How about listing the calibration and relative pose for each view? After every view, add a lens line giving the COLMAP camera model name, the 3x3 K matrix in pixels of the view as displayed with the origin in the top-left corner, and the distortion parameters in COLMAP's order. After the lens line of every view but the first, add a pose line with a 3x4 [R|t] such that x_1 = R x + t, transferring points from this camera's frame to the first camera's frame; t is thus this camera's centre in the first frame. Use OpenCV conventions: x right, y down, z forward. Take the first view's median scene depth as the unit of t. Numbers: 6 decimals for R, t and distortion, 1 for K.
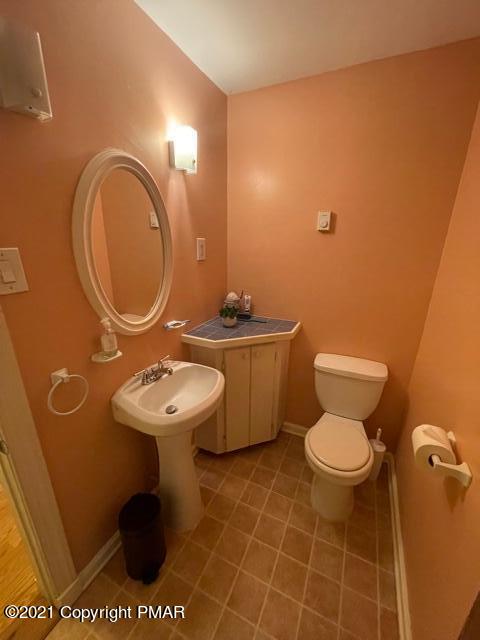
lens RADIAL K [[259.7, 0, 241.6], [0, 259.7, 319.7], [0, 0, 1]] dist [-0.002800, -0.000005]
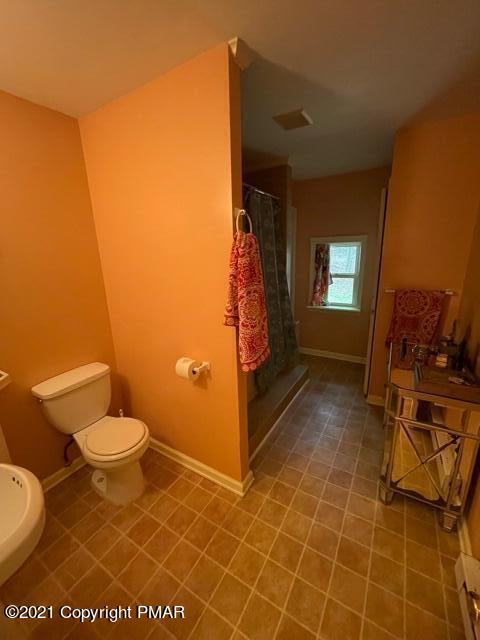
lens RADIAL K [[259.7, 0, 245.4], [0, 259.7, 318.6], [0, 0, 1]] dist [-0.002800, -0.000005]
pose [[0.077164, -0.254818, 0.963905, -0.498656], [0.322925, 0.921061, 0.217640, -0.048666], [-0.943274, 0.294475, 0.153360, 0.138335]]
